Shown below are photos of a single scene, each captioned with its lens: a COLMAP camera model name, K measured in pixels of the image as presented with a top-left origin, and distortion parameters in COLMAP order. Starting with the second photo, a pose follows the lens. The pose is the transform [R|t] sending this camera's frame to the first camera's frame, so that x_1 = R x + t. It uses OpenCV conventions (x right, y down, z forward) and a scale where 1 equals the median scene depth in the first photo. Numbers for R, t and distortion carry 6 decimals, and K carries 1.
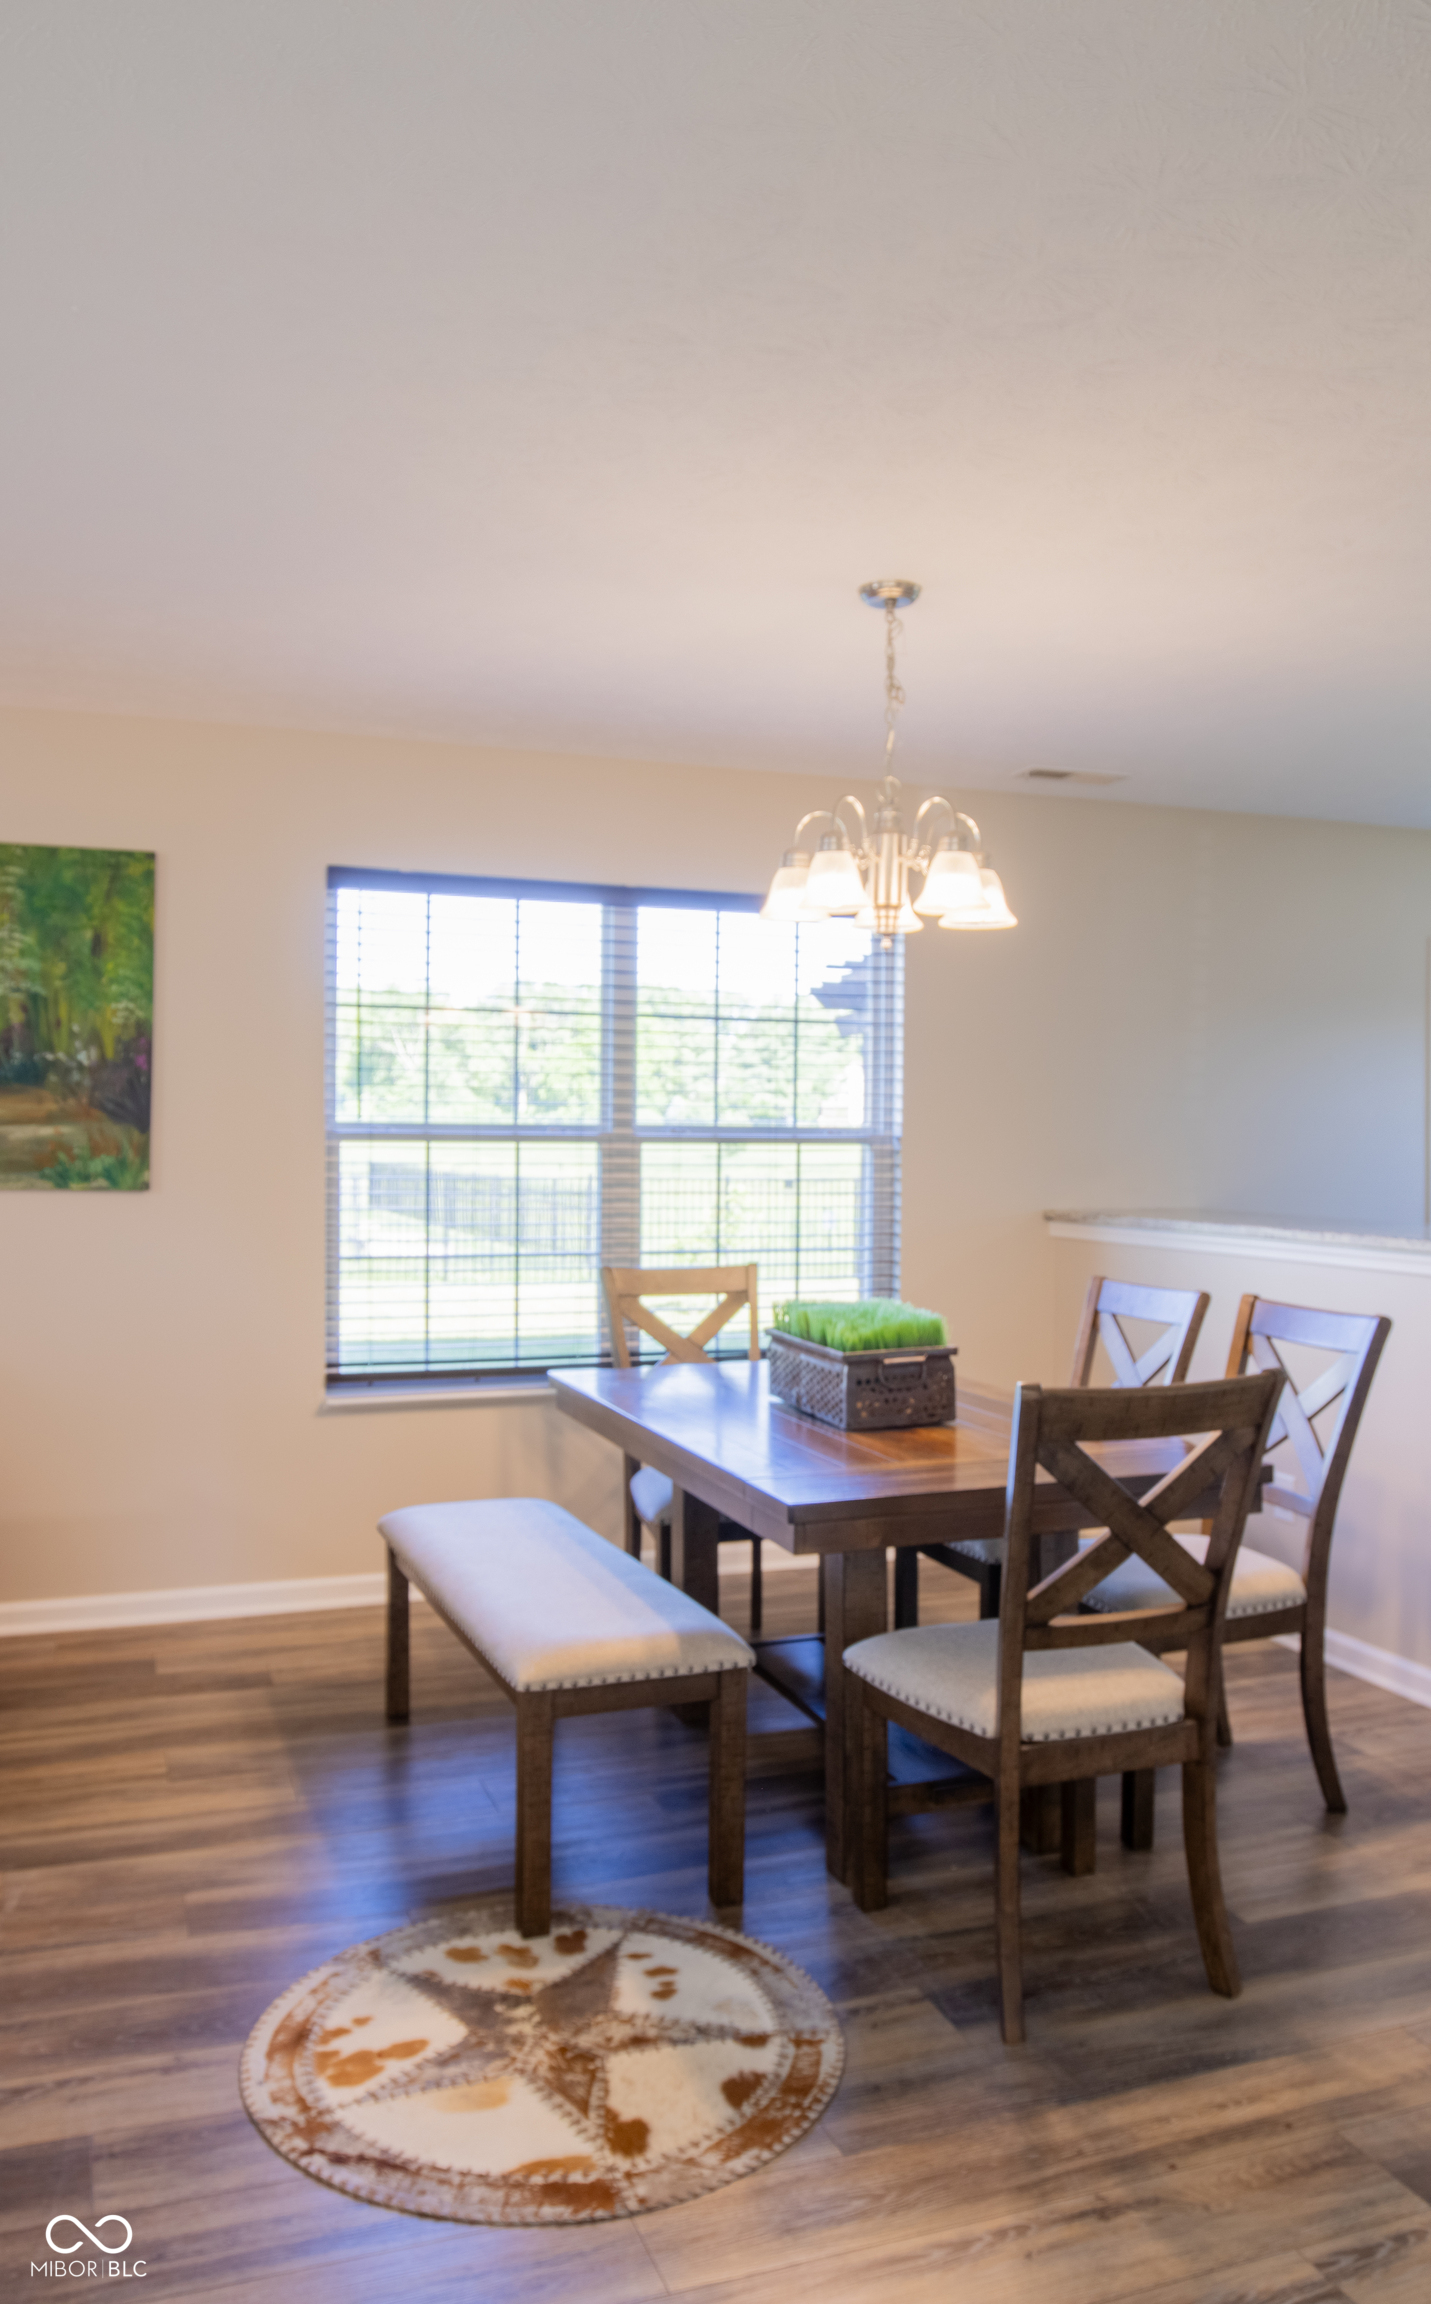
lens RADIAL K [[1698.0, 0, 714.9], [0, 1698.0, 1145.2], [0, 0, 1]] dist [-0.030457, 0.006665]
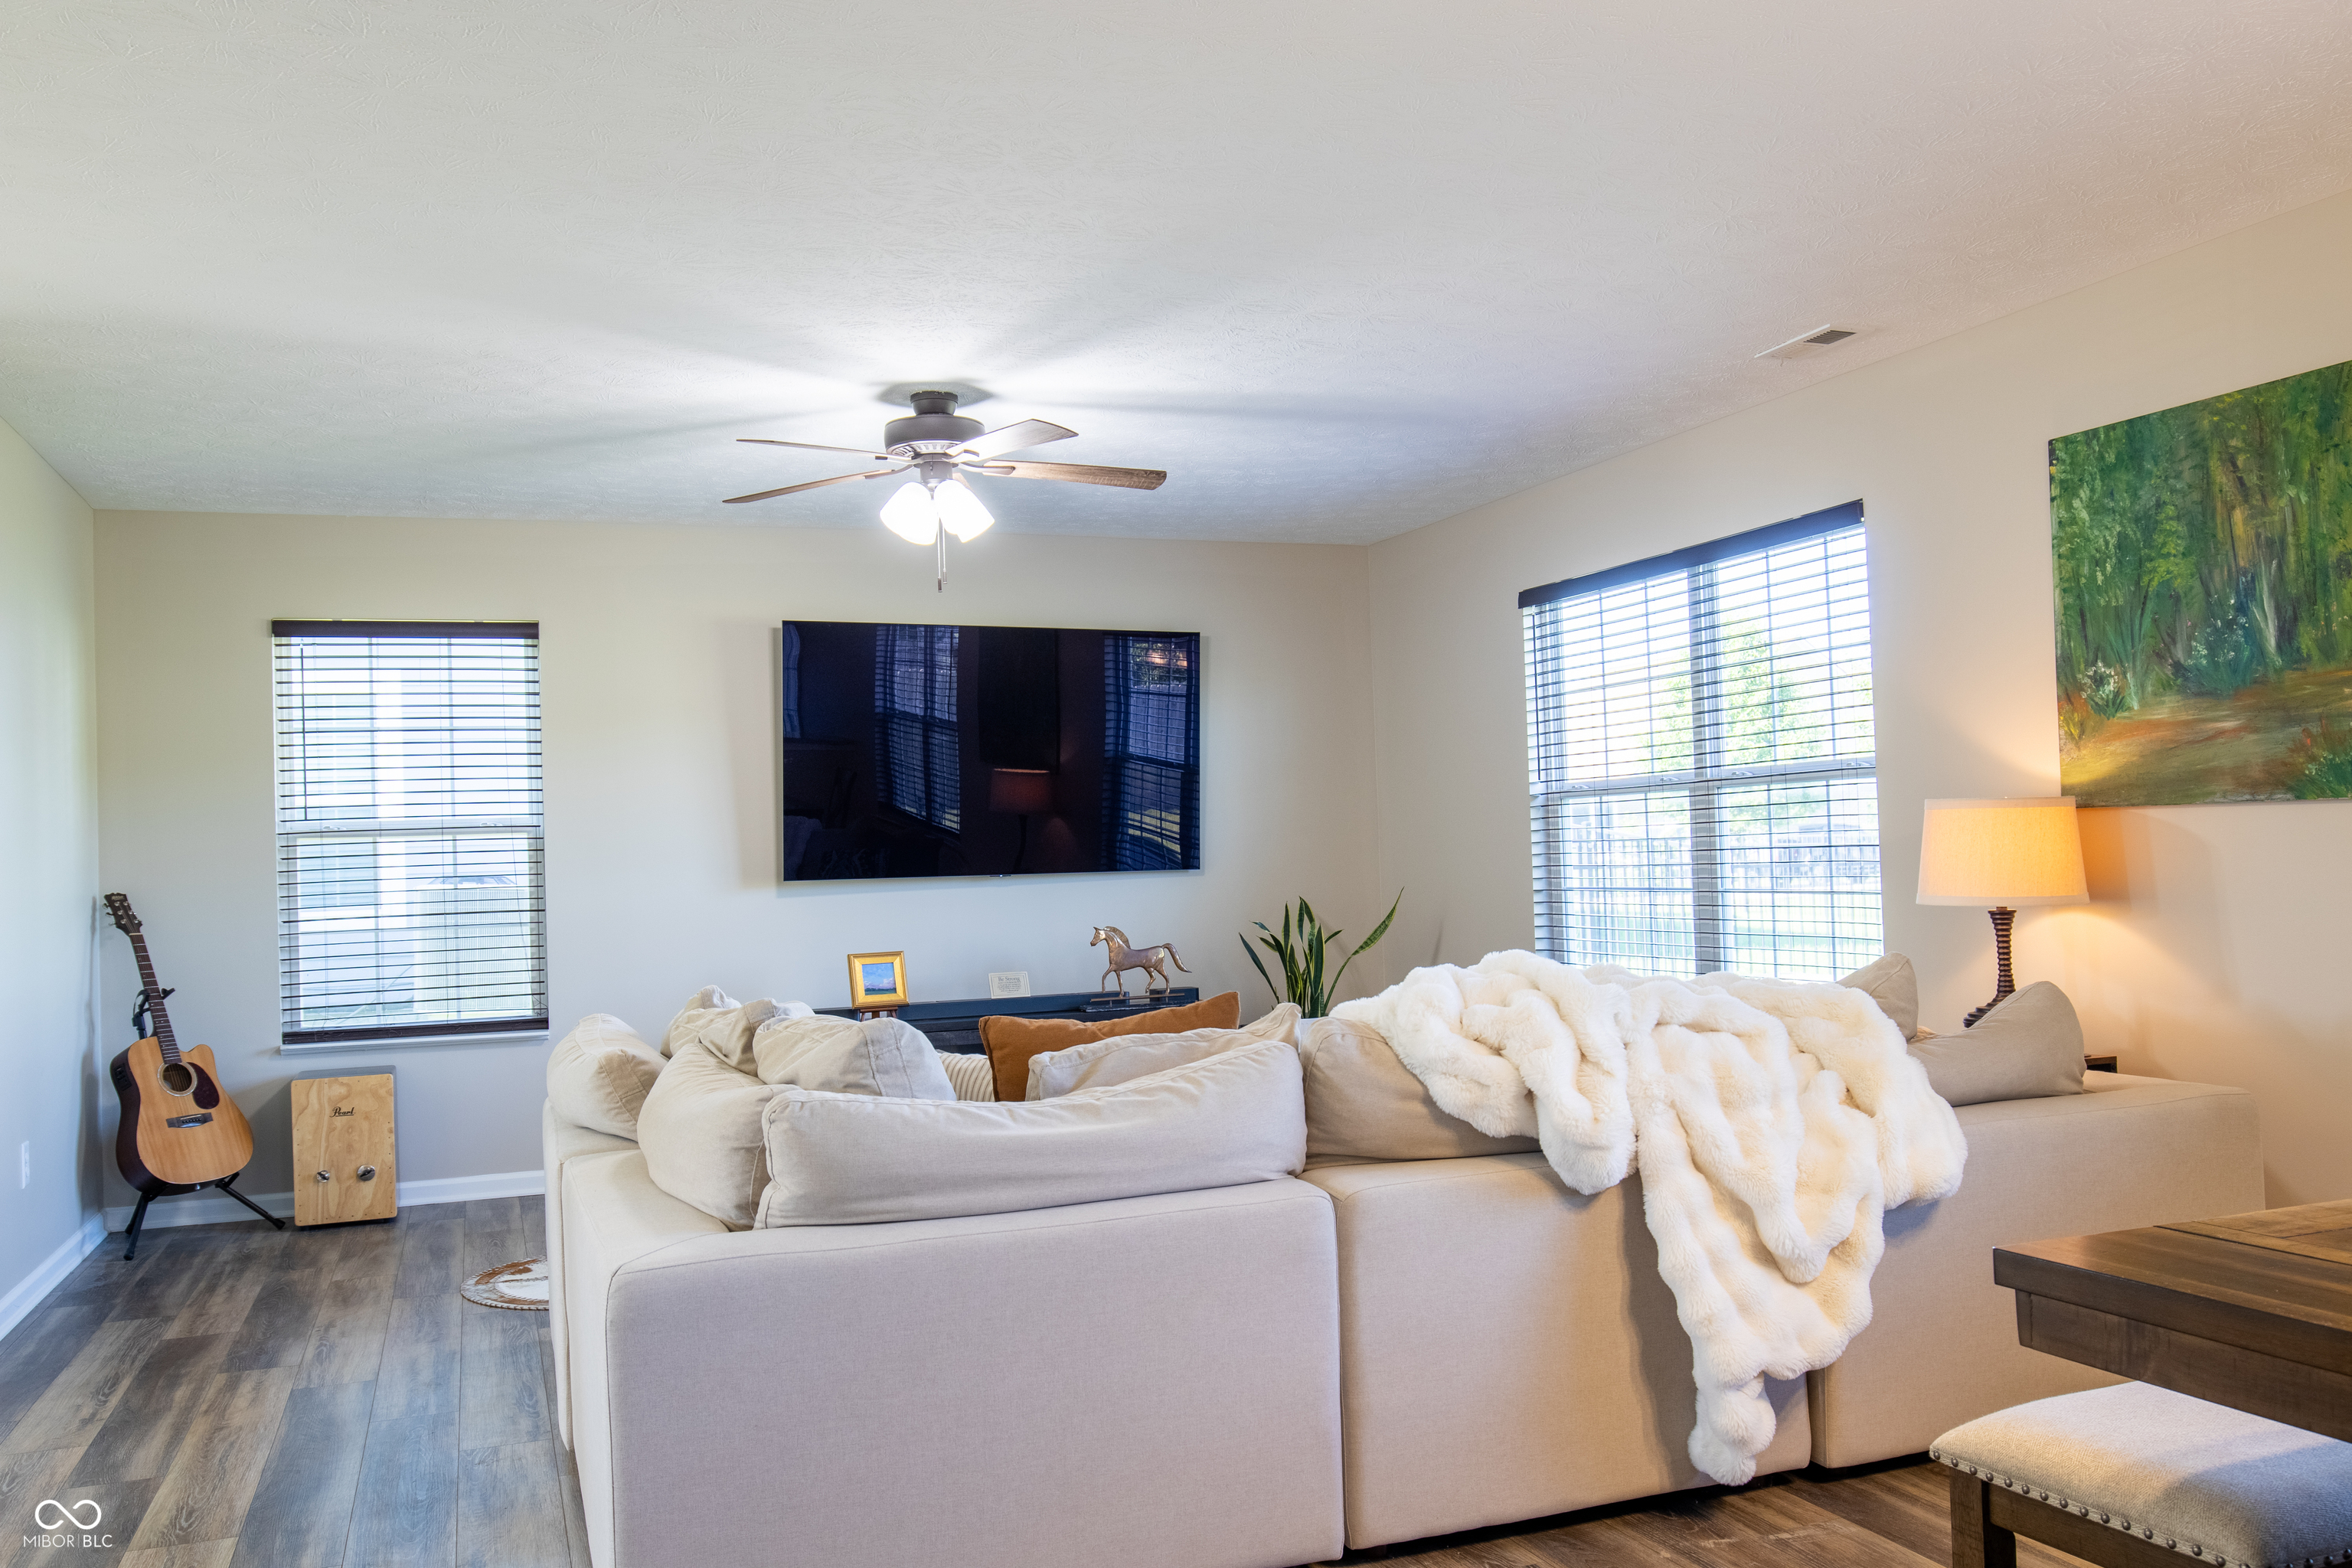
lens RADIAL K [[1842.5, 0, 1181.0], [0, 1842.5, 802.4], [0, 0, 1]] dist [-0.034727, 0.011201]
pose [[0.016634, -0.034323, -0.999272, 0.403766], [0.024347, 0.999128, -0.033913, 0.042917], [0.999565, -0.023765, 0.017455, 0.424423]]
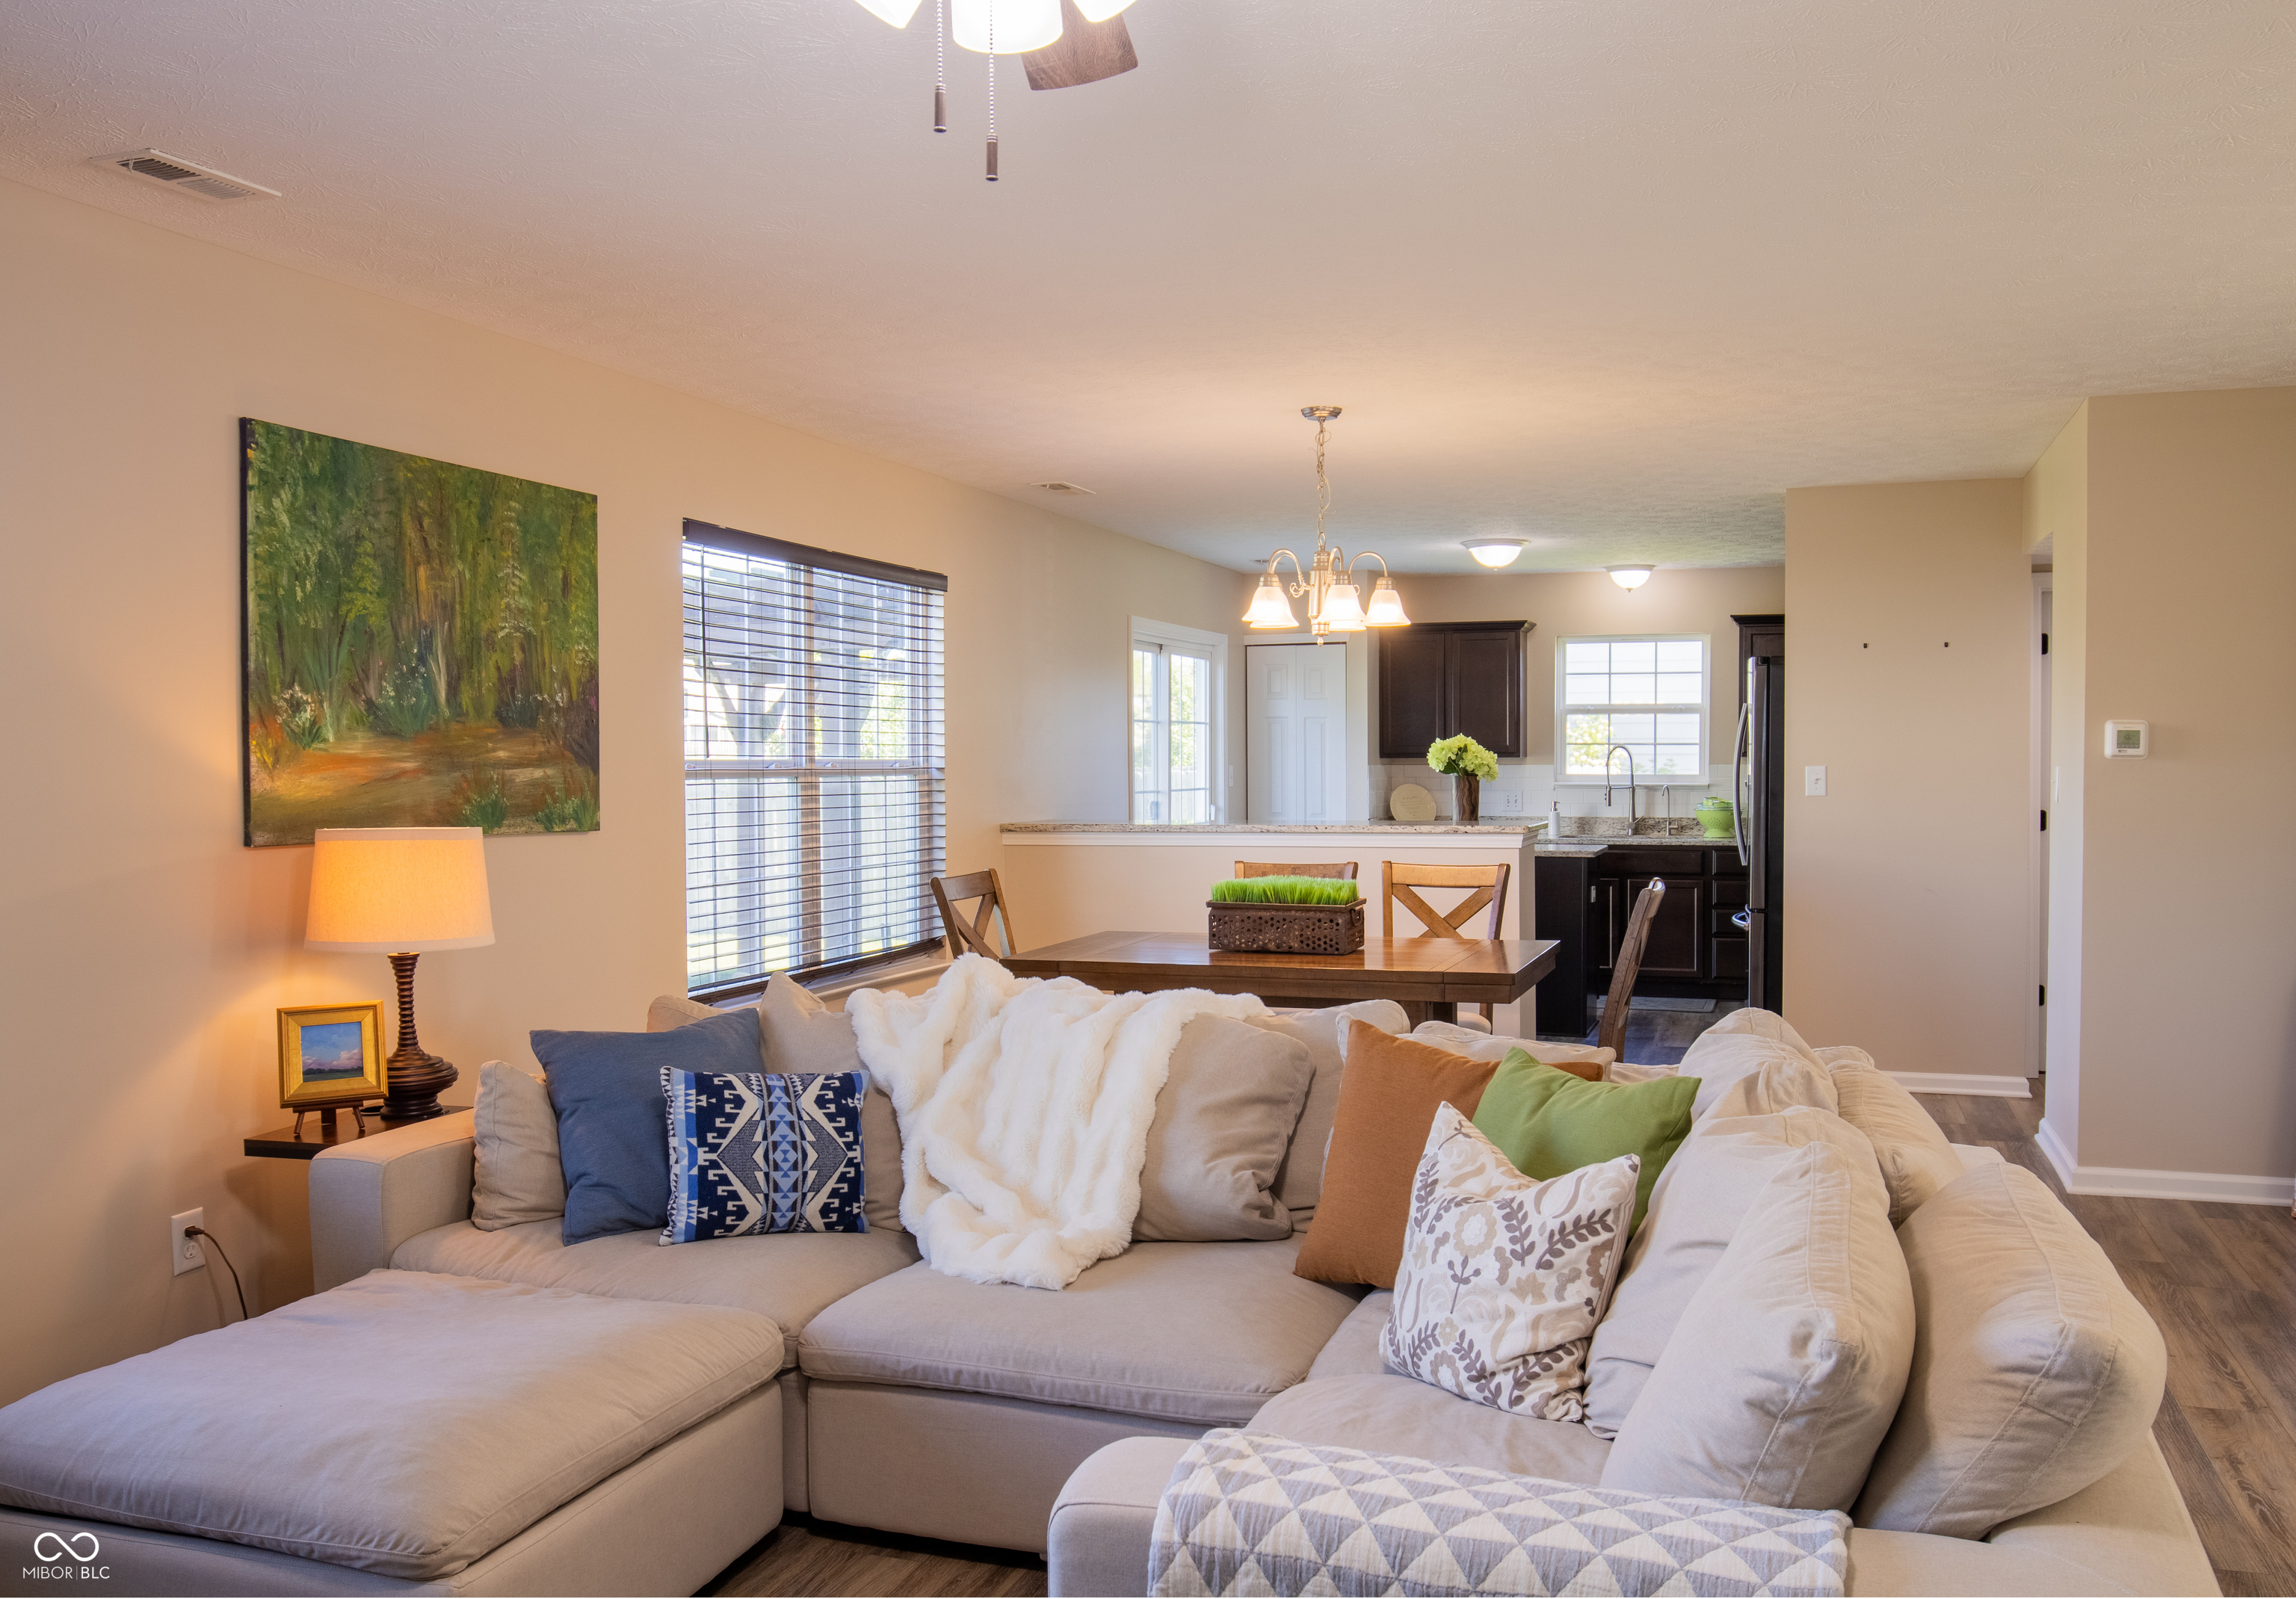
lens RADIAL K [[1897.3, 0, 1169.5], [0, 1897.3, 812.1], [0, 0, 1]] dist [-0.021796, -0.010663]
pose [[0.627209, -0.032695, 0.778165, -1.022190], [0.015610, 0.999446, 0.029410, -0.012502], [-0.778695, -0.006299, 0.627371, 0.023878]]
